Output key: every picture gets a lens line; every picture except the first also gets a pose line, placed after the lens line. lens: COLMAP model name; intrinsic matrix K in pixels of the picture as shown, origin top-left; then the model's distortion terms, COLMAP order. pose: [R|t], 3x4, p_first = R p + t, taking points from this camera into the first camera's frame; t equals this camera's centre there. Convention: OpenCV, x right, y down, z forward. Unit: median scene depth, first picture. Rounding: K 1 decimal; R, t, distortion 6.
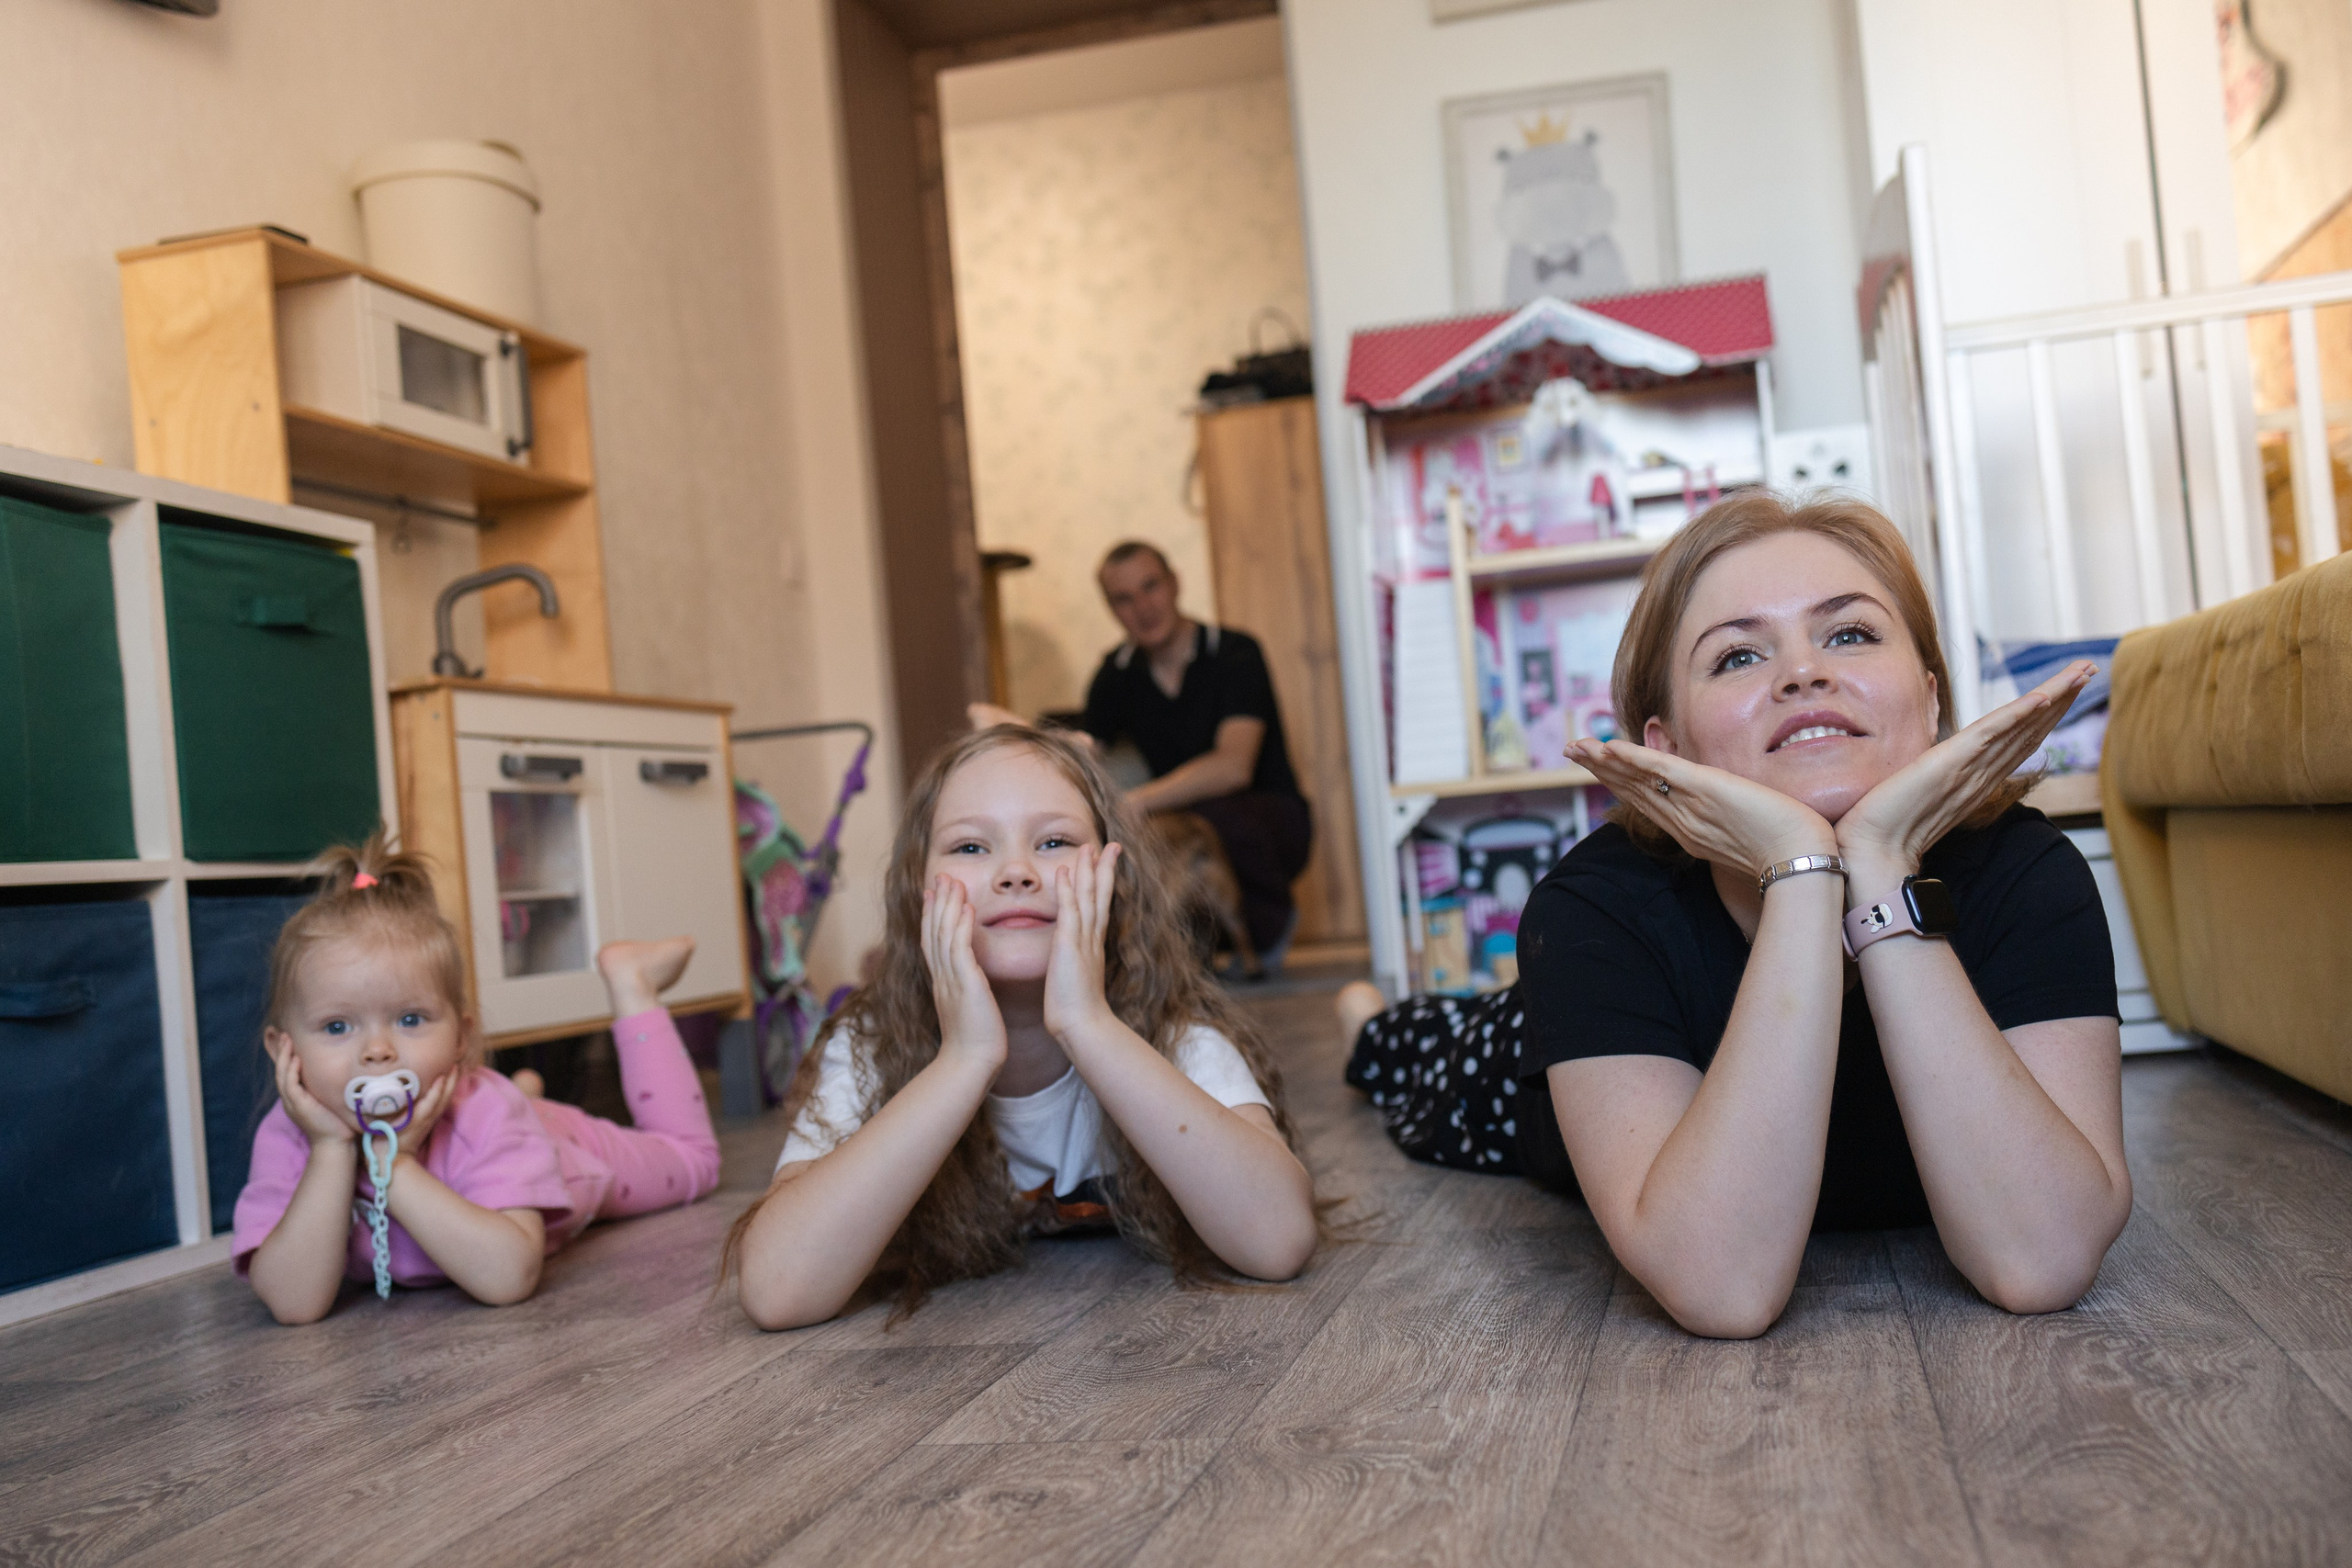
lens RADIAL K [[2408.6, 0, 1169.5], [0, 2408.6, 780.8], [0, 0, 1]] dist [-0.021467, 0.000000]
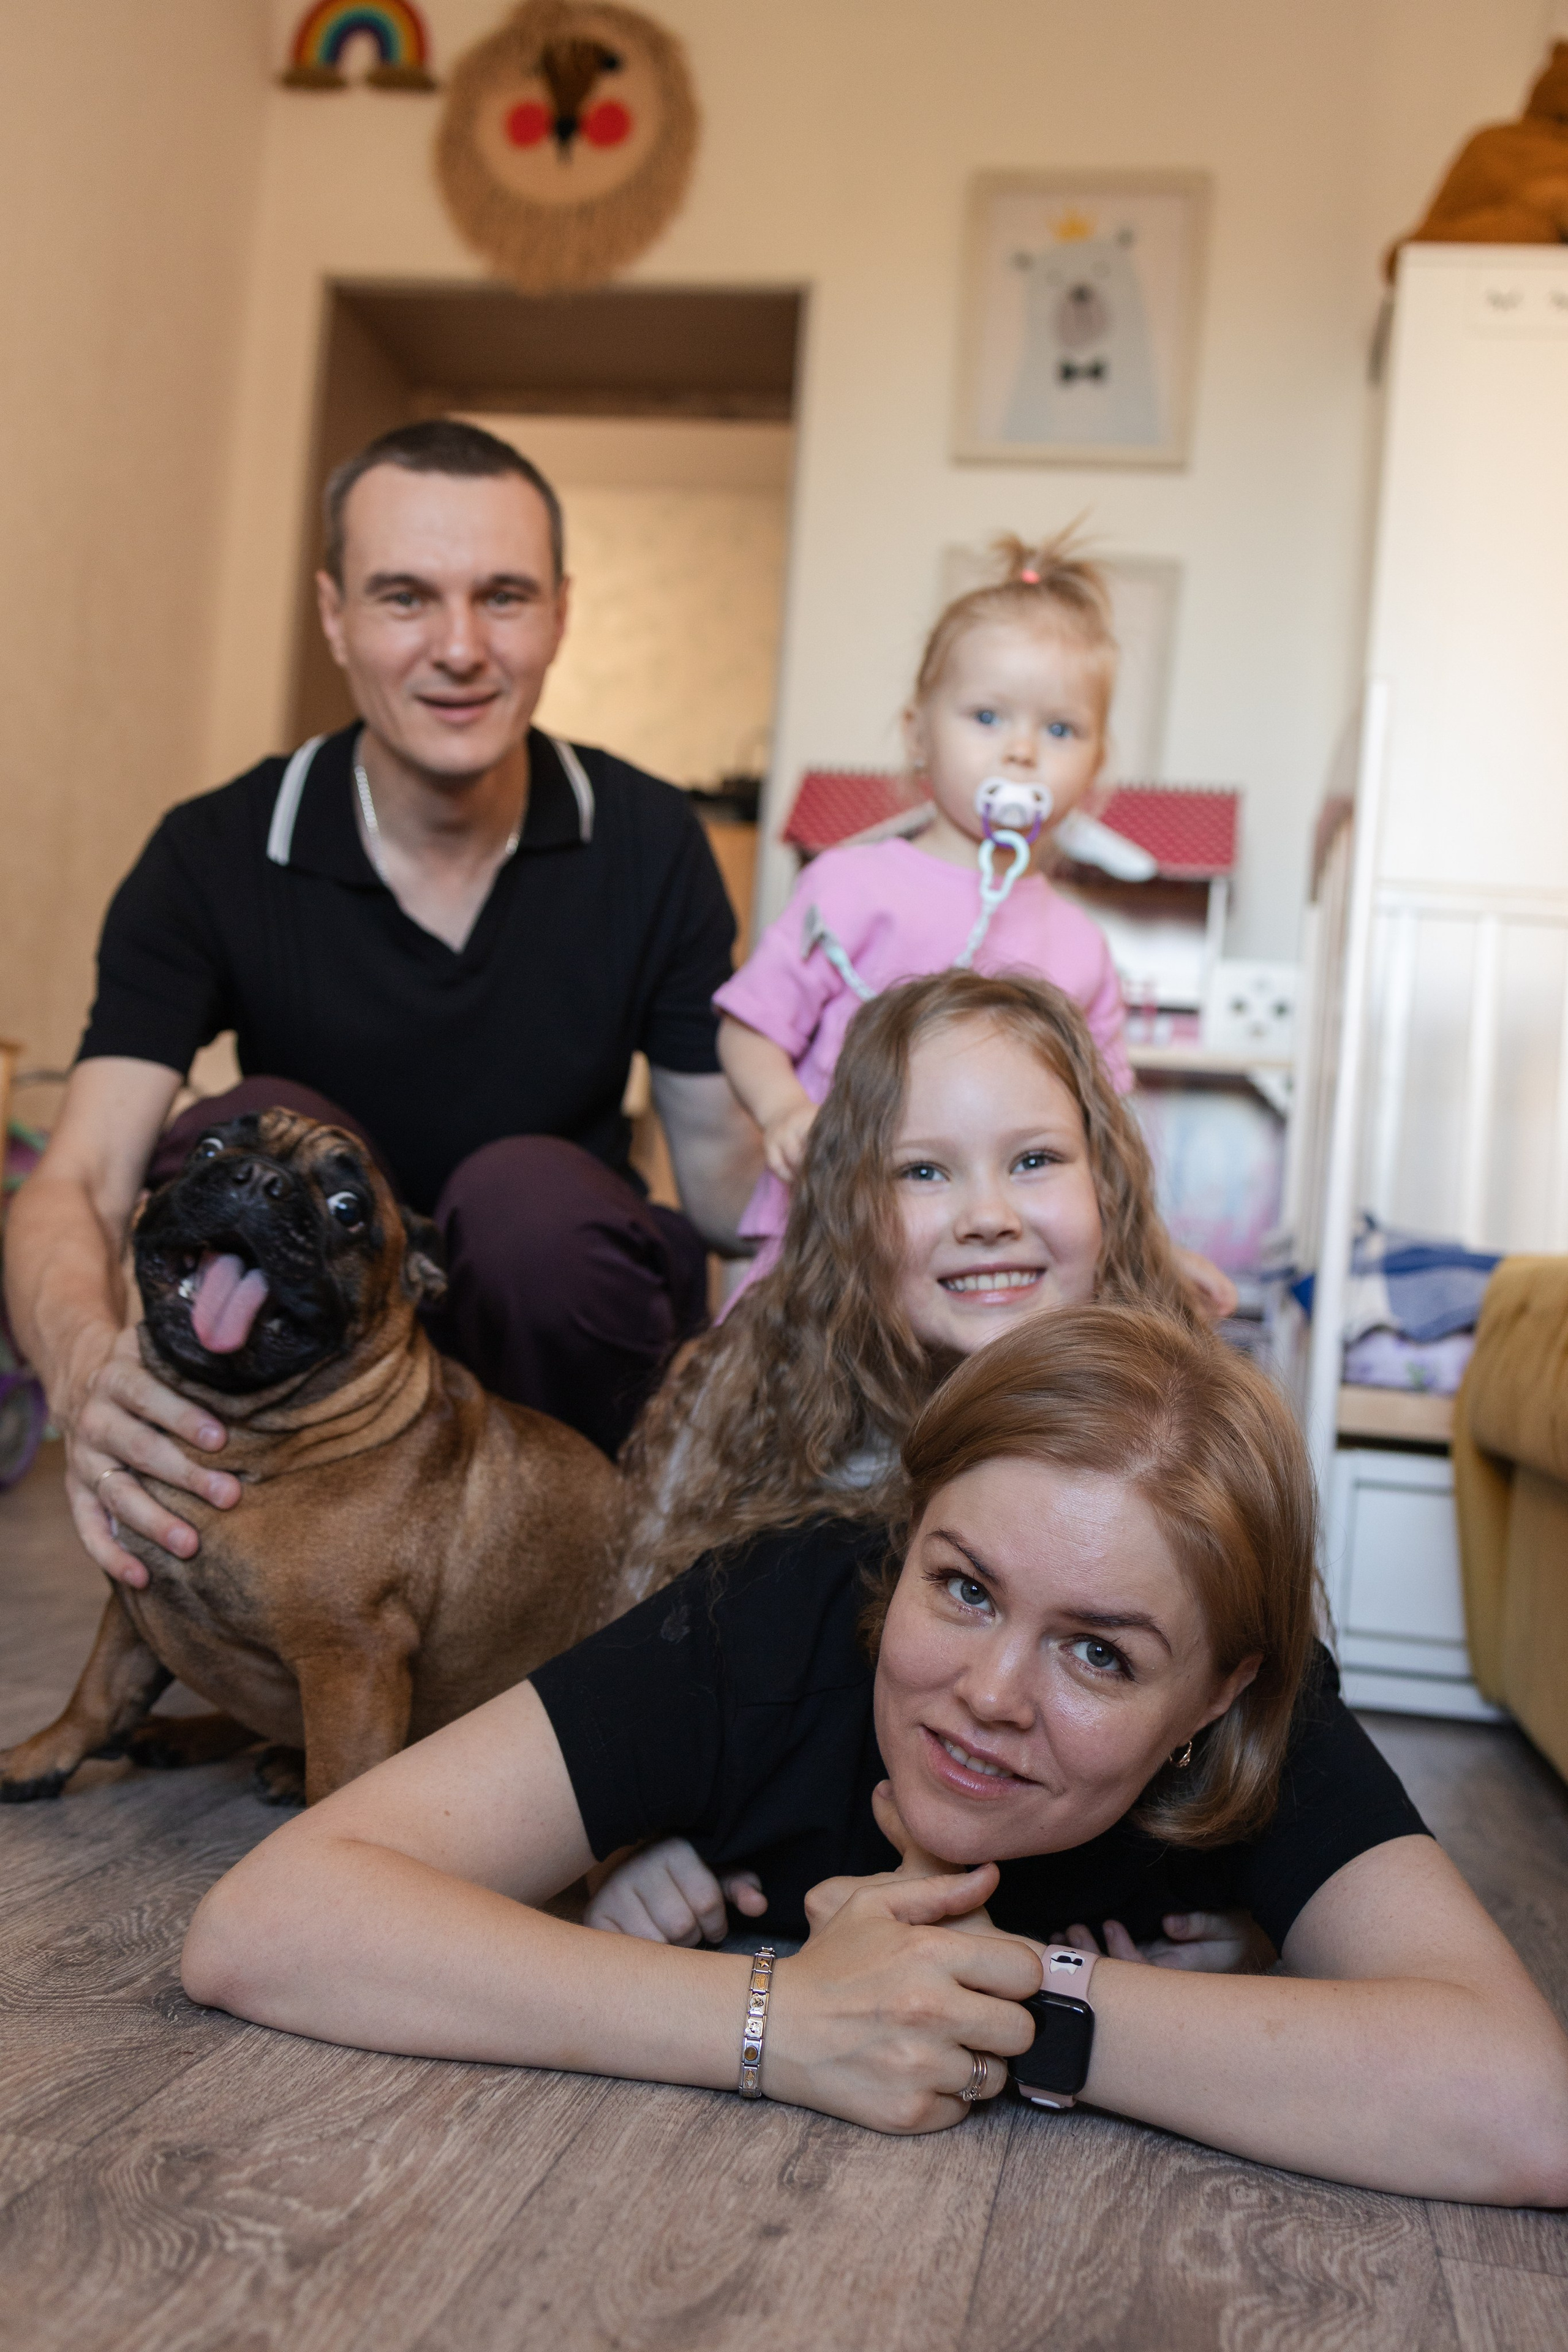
lens RADIAL K [[2408.9, 0, 791.0], [0, 2408.9, 1182.2], [0, 0, 1]] dist [-0.021467, 0.000000]
pose [[0.981925, 0.178944, 0.061661, 0.056617], [-0.178601, 0.983859, -0.011090, -0.023351], [-0.062650, -0.000123, 0.998036, 0.089882]]
